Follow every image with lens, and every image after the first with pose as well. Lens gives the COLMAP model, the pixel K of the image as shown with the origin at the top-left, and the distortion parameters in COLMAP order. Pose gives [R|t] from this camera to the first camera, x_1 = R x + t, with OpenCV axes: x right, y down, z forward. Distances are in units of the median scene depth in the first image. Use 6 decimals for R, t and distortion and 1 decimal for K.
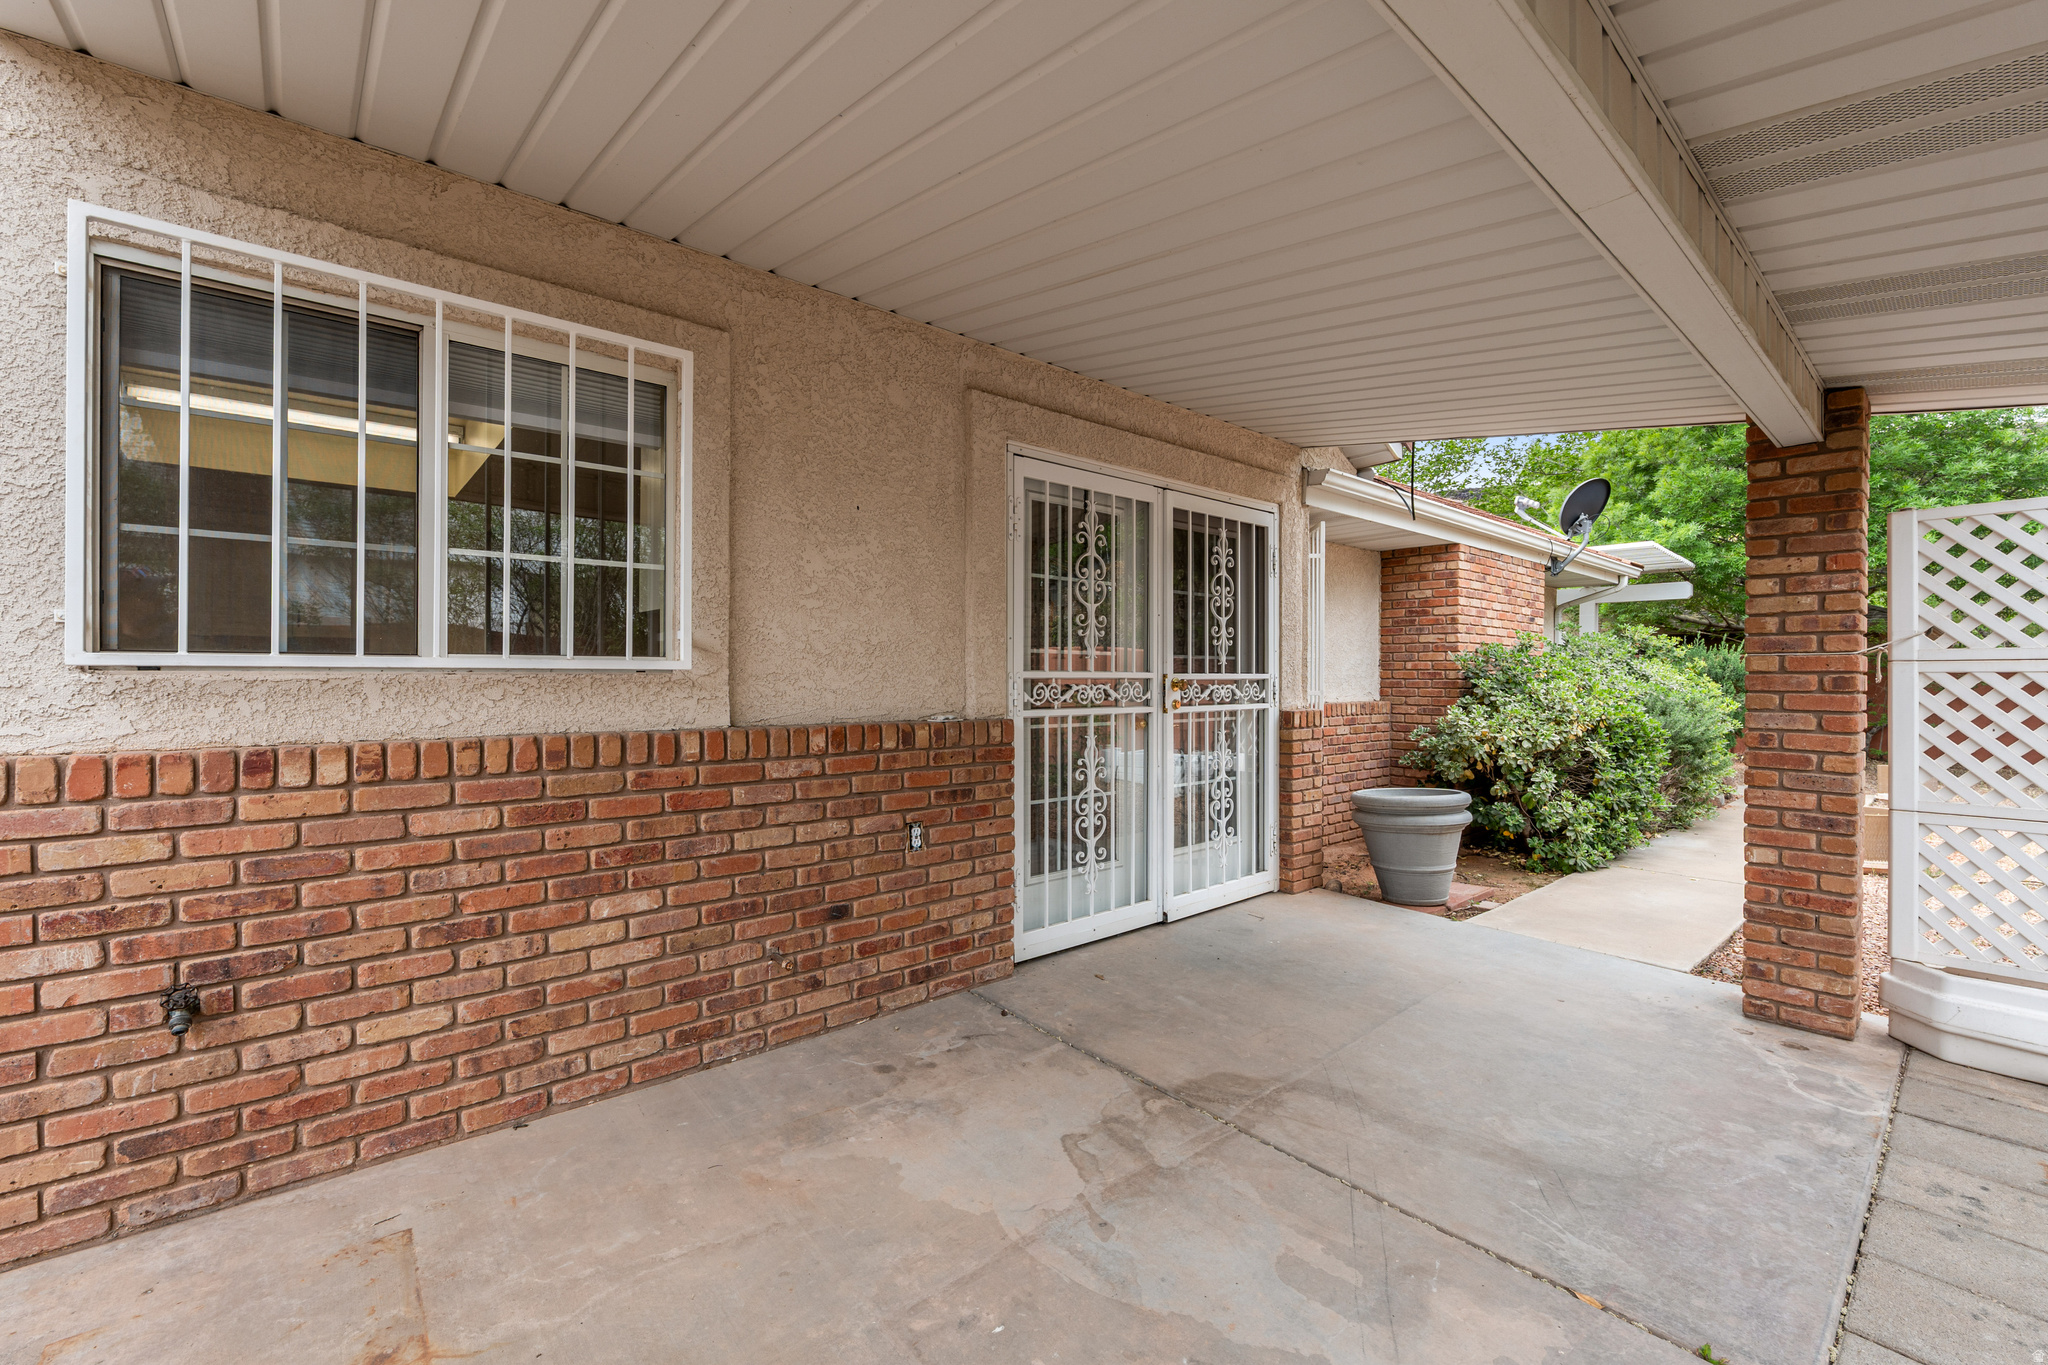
lens RADIAL K [[840.4, 0, 1022.0], [0, 840.4, 686.6], [0, 0, 1]] dist [-0.012082, 0.000302]
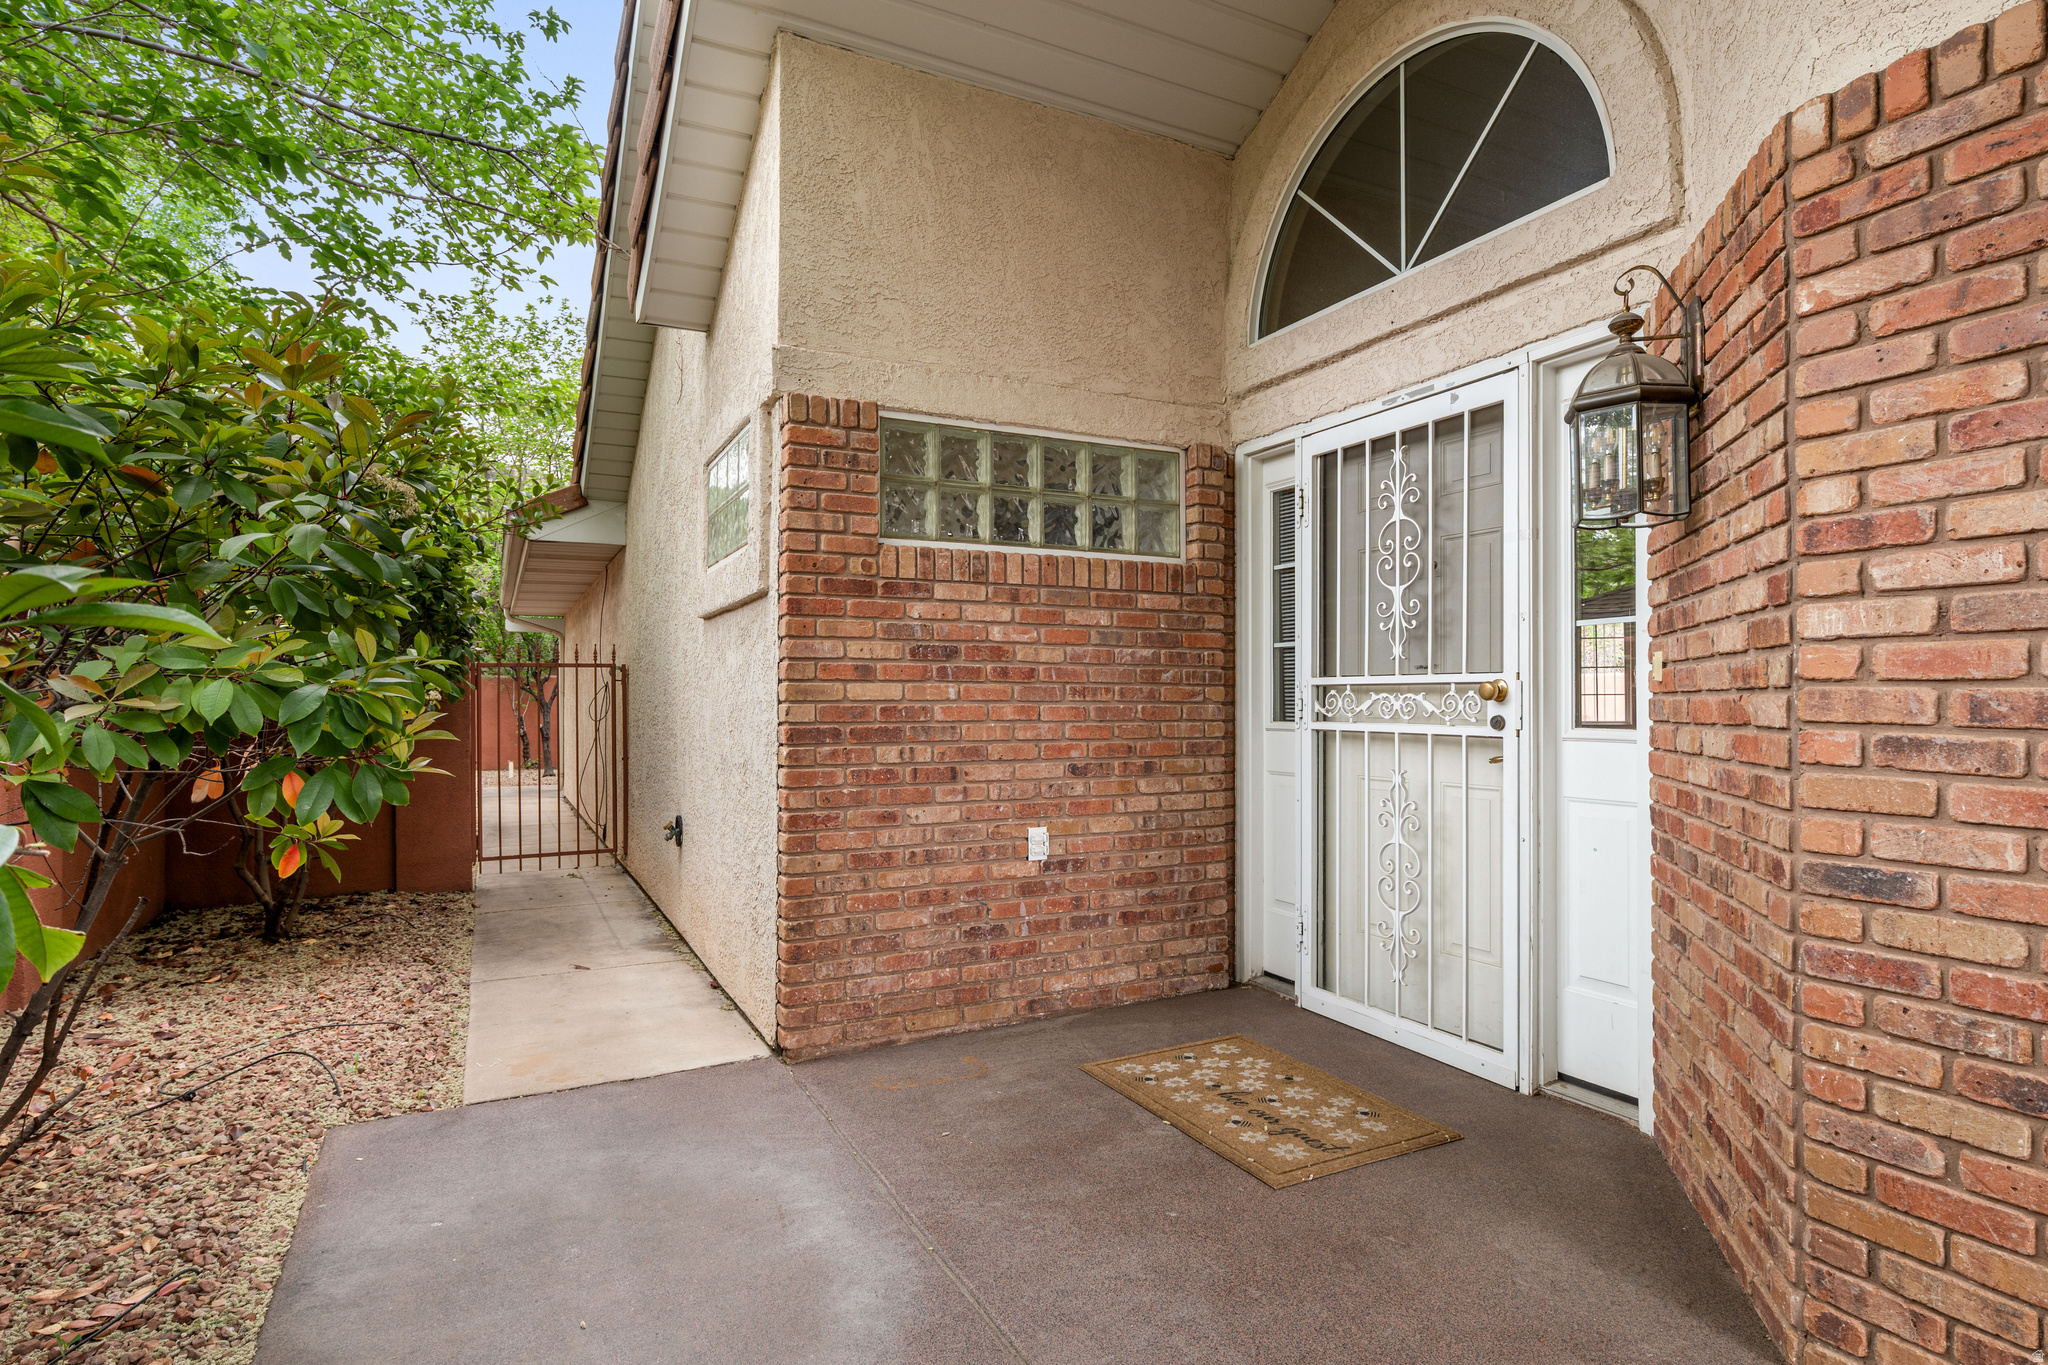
lens RADIAL K [[1092.4, 0, 1030.9], [0, 1092.4, 677.6], [0, 0, 1]] dist [0.001642, -0.001330]
pose [[-0.250984, -0.012510, -0.967910, 1.113316], [-0.004419, 0.999921, -0.011778, -0.002673], [0.967981, 0.001321, -0.251020, 0.943390]]
